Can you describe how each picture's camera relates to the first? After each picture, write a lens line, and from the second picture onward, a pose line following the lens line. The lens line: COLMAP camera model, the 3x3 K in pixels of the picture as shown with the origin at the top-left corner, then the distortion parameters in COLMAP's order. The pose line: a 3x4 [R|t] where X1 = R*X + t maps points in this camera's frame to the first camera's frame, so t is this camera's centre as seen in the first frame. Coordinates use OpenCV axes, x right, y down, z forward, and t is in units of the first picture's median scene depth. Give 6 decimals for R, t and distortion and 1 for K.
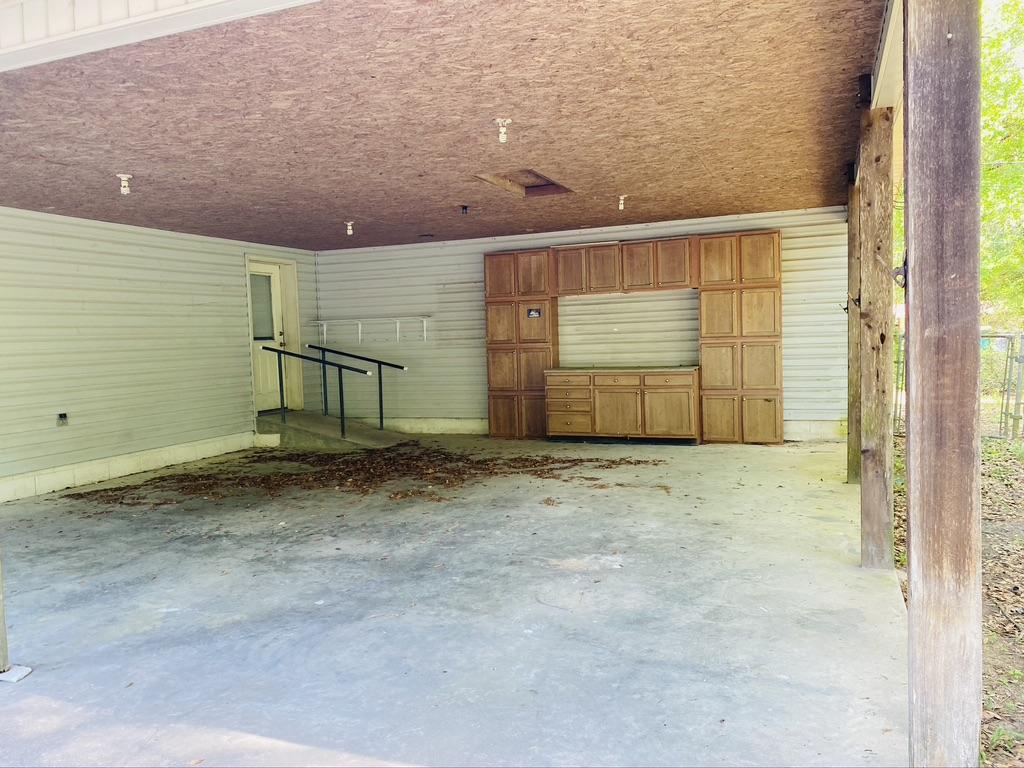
lens RADIAL K [[782.0, 0, 516.9], [0, 782.0, 389.5], [0, 0, 1]] dist [0.057924, -0.086009]
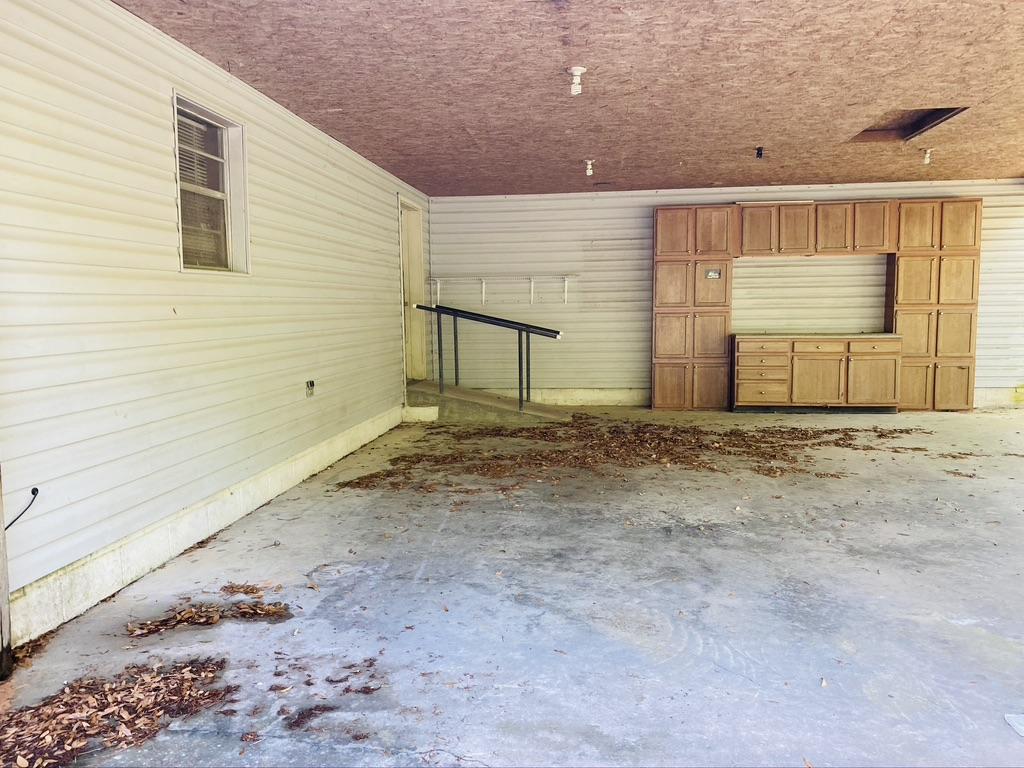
lens RADIAL K [[782.0, 0, 504.7], [0, 782.0, 386.1], [0, 0, 1]] dist [0.057924, -0.086009]
pose [[0.965598, -0.003298, 0.260020, -0.494162], [-0.003359, 0.999678, 0.025151, 0.013418], [-0.260019, -0.025159, 0.965276, 0.170330]]
